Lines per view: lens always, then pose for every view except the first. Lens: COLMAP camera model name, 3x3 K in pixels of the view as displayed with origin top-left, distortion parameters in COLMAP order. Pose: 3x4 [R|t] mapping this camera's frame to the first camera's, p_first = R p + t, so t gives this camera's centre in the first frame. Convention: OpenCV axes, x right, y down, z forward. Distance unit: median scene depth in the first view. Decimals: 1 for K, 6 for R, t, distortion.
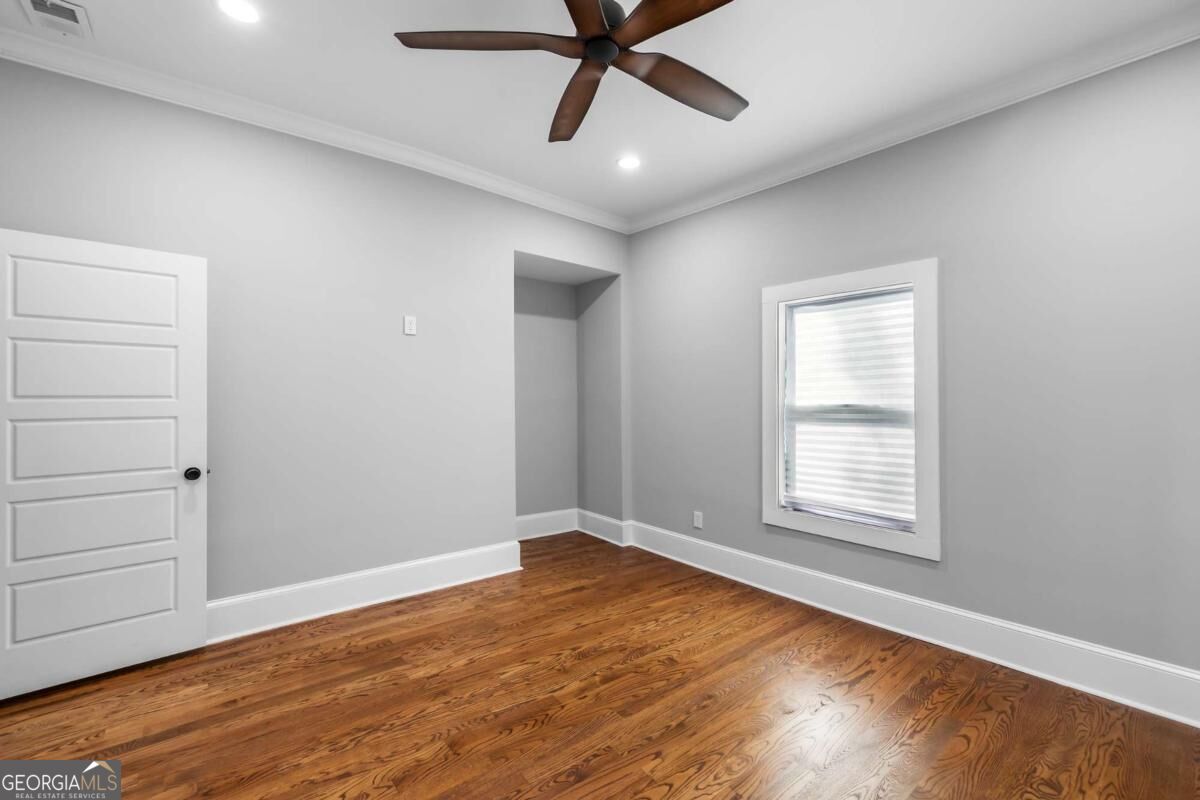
lens RADIAL K [[511.3, 0, 597.1], [0, 511.3, 389.2], [0, 0, 1]] dist [-0.001228, 0.000000]
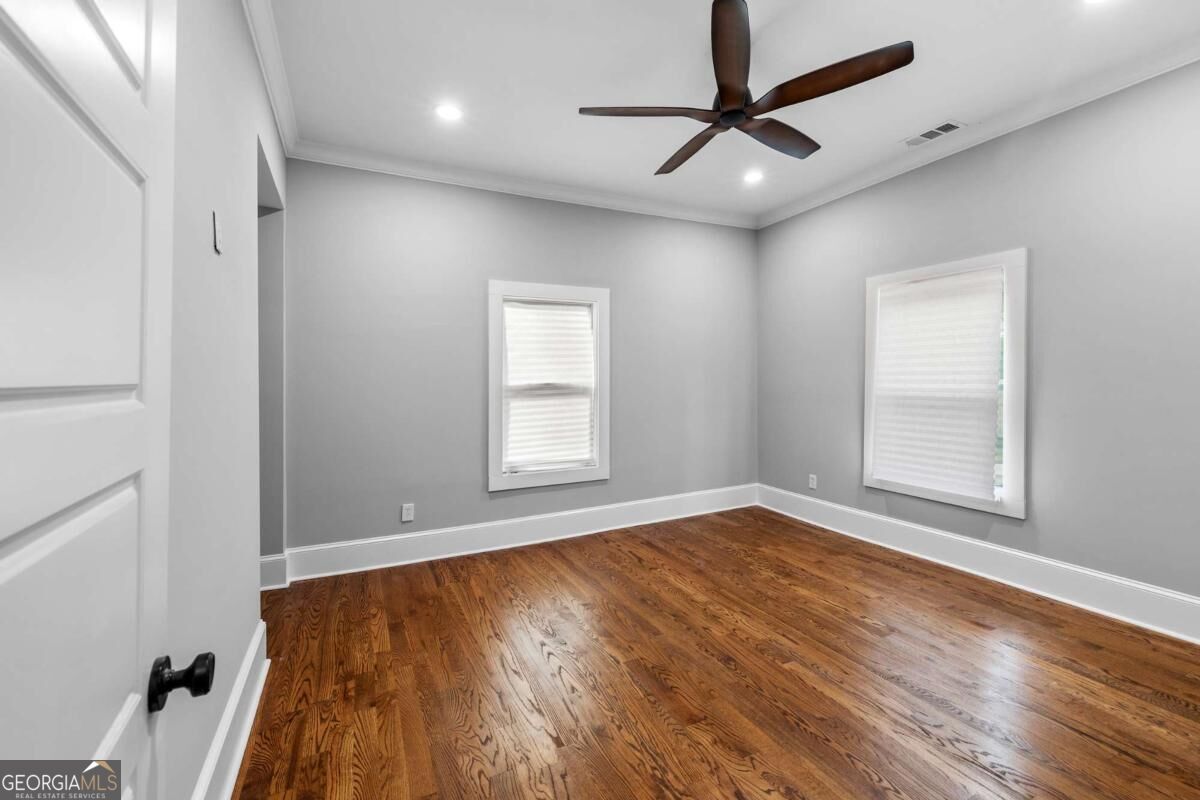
lens RADIAL K [[511.3, 0, 597.1], [0, 511.3, 389.2], [0, 0, 1]] dist [-0.001228, 0.000000]
pose [[0.236792, -0.029484, 0.971113, -1.053341], [-0.000536, 0.999535, 0.030478, 0.006735], [-0.971560, -0.007738, 0.236666, 0.773577]]
